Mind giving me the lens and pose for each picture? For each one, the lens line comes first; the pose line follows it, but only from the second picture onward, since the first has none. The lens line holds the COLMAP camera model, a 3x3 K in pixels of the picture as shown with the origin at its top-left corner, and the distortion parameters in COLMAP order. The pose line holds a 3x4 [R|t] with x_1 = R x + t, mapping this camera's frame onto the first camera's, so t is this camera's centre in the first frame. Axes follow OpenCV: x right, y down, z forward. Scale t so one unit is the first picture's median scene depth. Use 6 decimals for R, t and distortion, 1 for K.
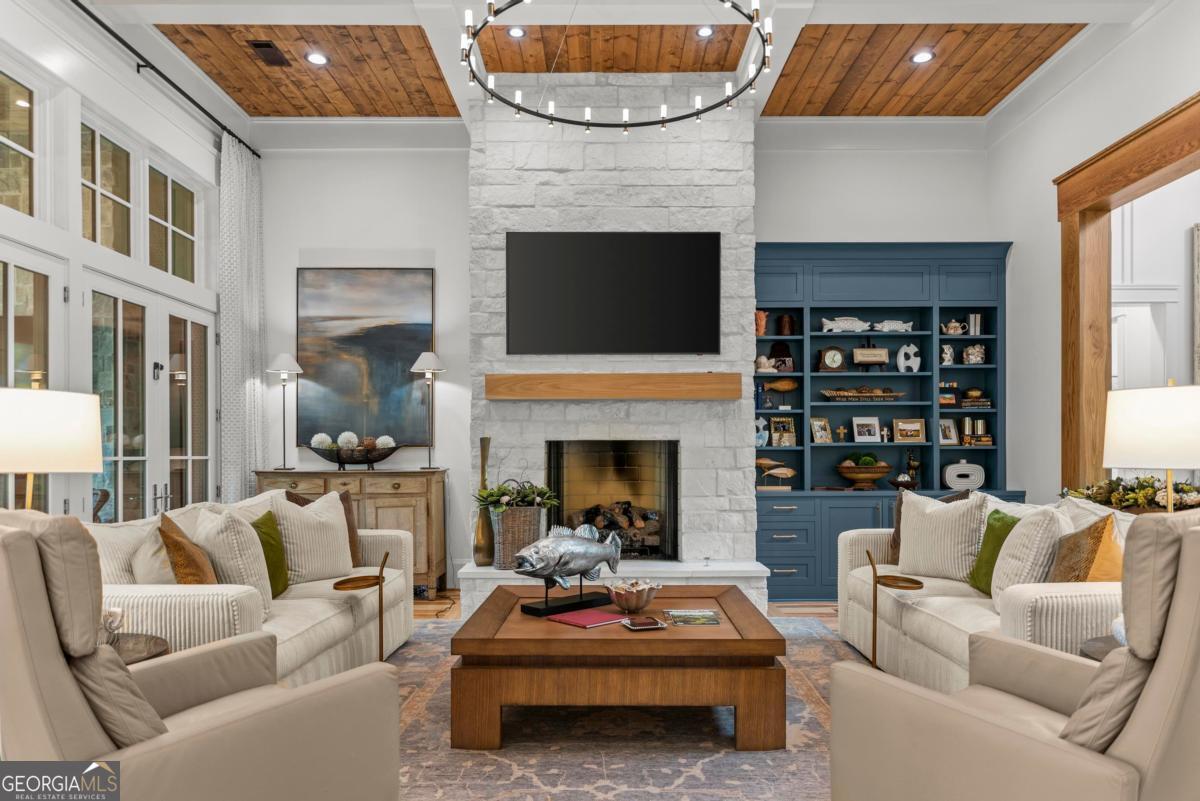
lens RADIAL K [[821.1, 0, 609.5], [0, 821.1, 454.1], [0, 0, 1]] dist [-0.001995, -0.006299]
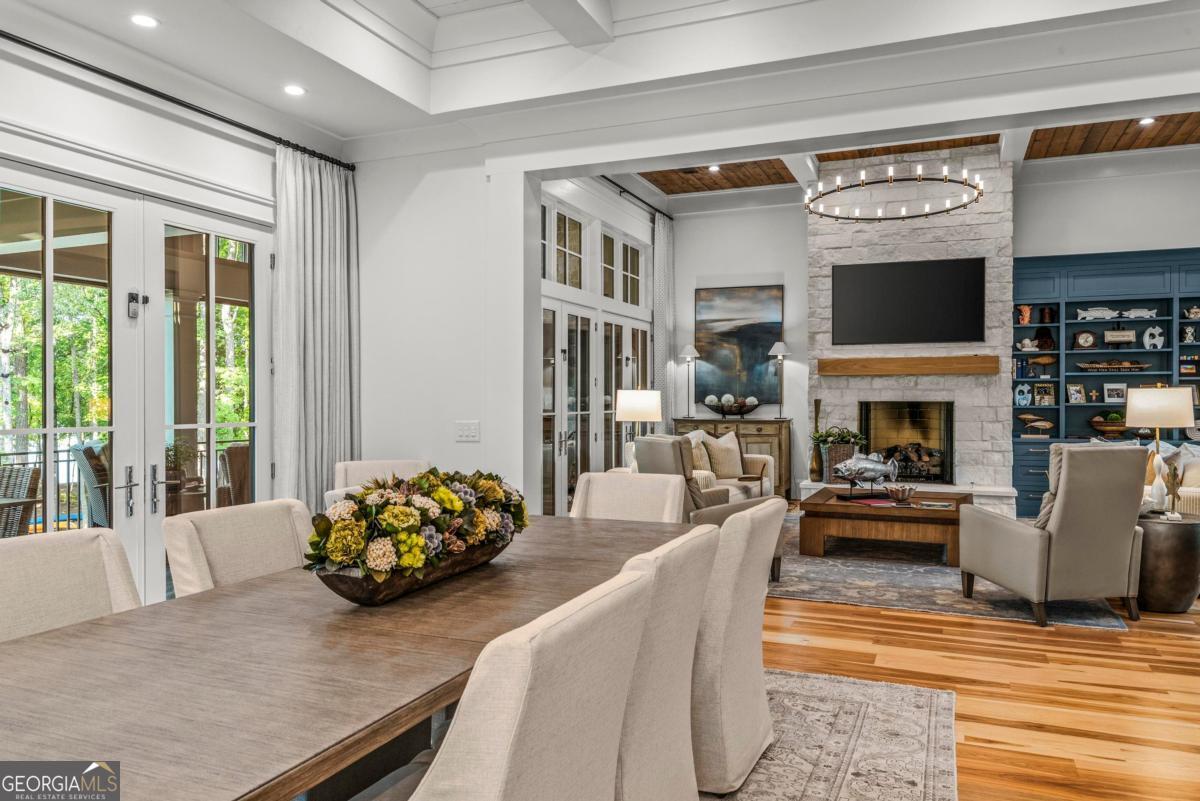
lens RADIAL K [[821.1, 0, 602.5], [0, 821.1, 400.0], [0, 0, 1]] dist [-0.001995, -0.006299]
pose [[0.917593, 0.004212, -0.397499, 0.090689], [-0.003703, 0.999991, 0.002047, -0.020338], [0.397504, -0.000406, 0.917600, -0.576271]]
